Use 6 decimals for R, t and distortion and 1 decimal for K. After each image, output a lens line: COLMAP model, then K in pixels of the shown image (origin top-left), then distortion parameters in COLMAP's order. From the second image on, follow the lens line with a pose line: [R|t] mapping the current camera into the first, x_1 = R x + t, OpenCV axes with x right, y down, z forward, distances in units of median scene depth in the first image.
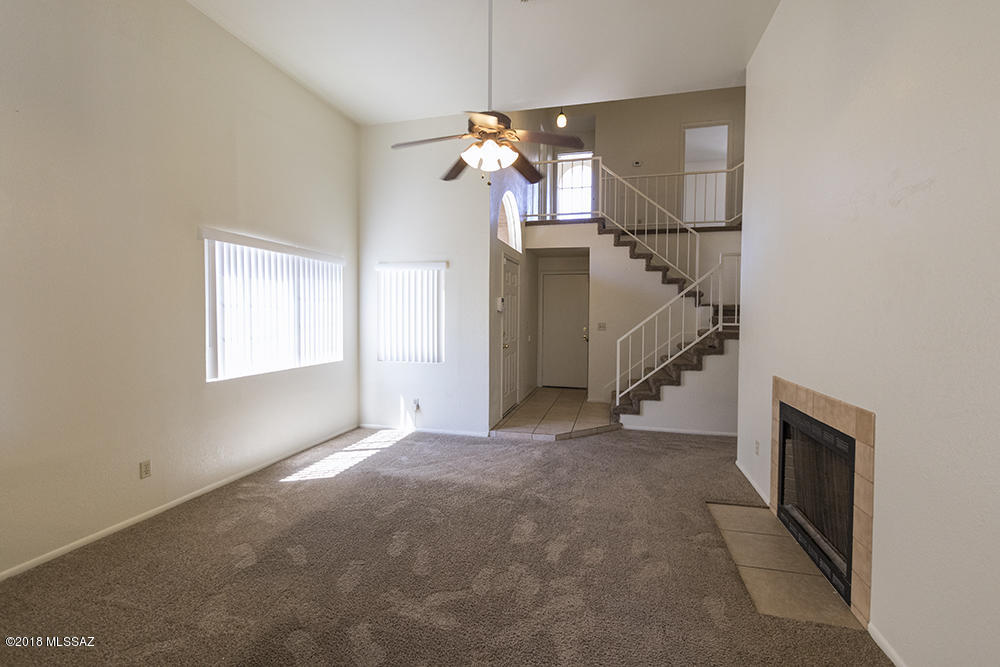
lens RADIAL K [[466.4, 0, 501.9], [0, 466.4, 324.3], [0, 0, 1]] dist [0.002600, -0.000189]
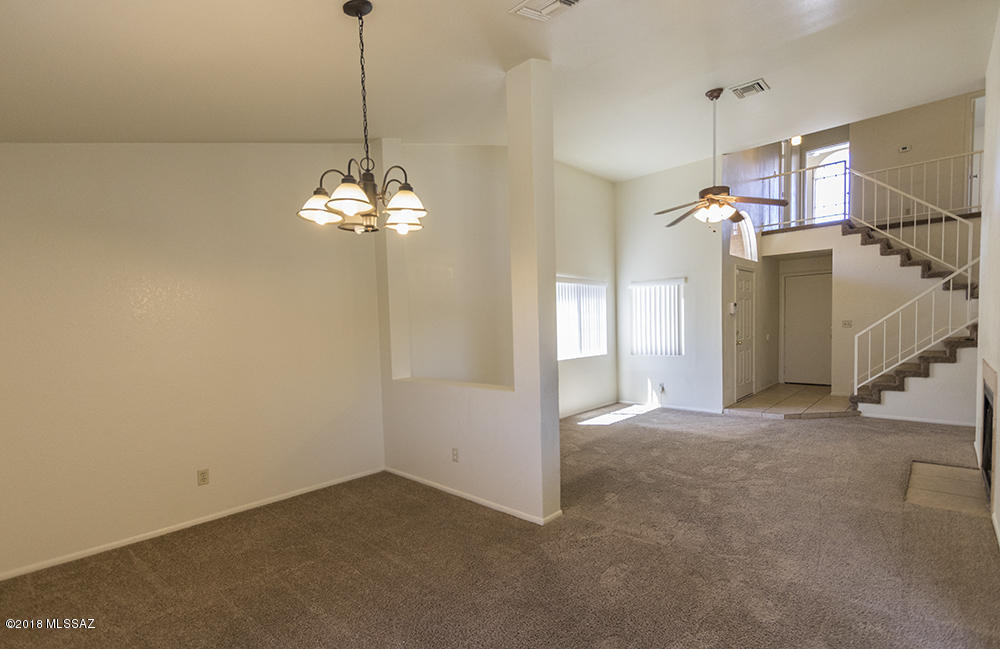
lens RADIAL K [[476.0, 0, 475.3], [0, 476.0, 351.9], [0, 0, 1]] dist [-0.000821, -0.000846]
pose [[0.859857, -0.005048, -0.510510, 0.052794], [0.026525, 0.999042, 0.034798, 0.010299], [0.509846, -0.043463, 0.859167, -0.431222]]
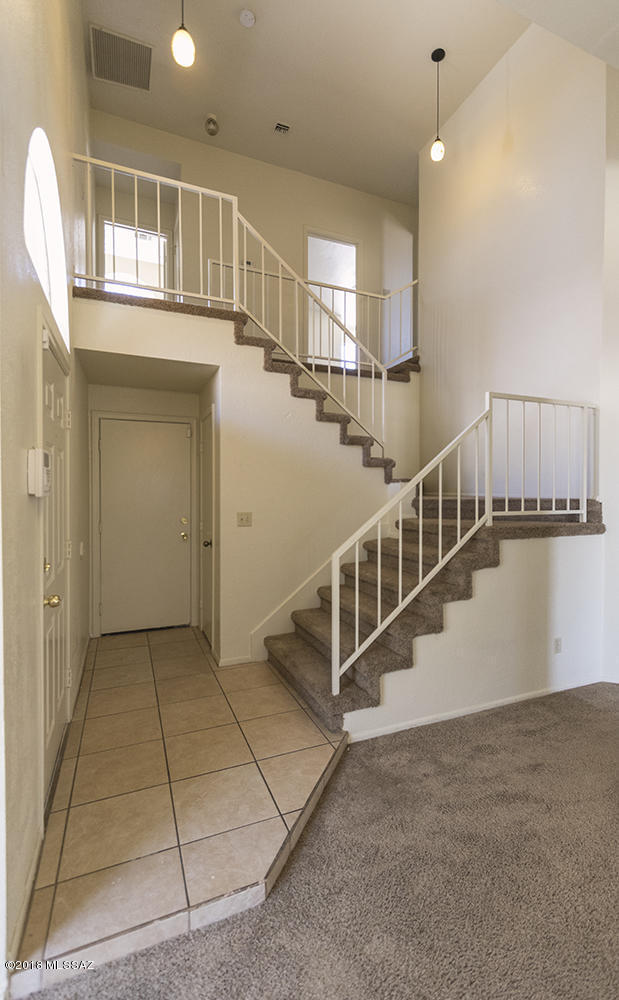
lens RADIAL K [[457.3, 0, 329.0], [0, 457.3, 498.9], [0, 0, 1]] dist [0.003052, 0.000388]
pose [[0.786487, -0.017569, 0.617357, -0.038348], [0.017171, 0.999831, 0.006579, -0.025629], [-0.617368, 0.005426, 0.786656, 0.669740]]
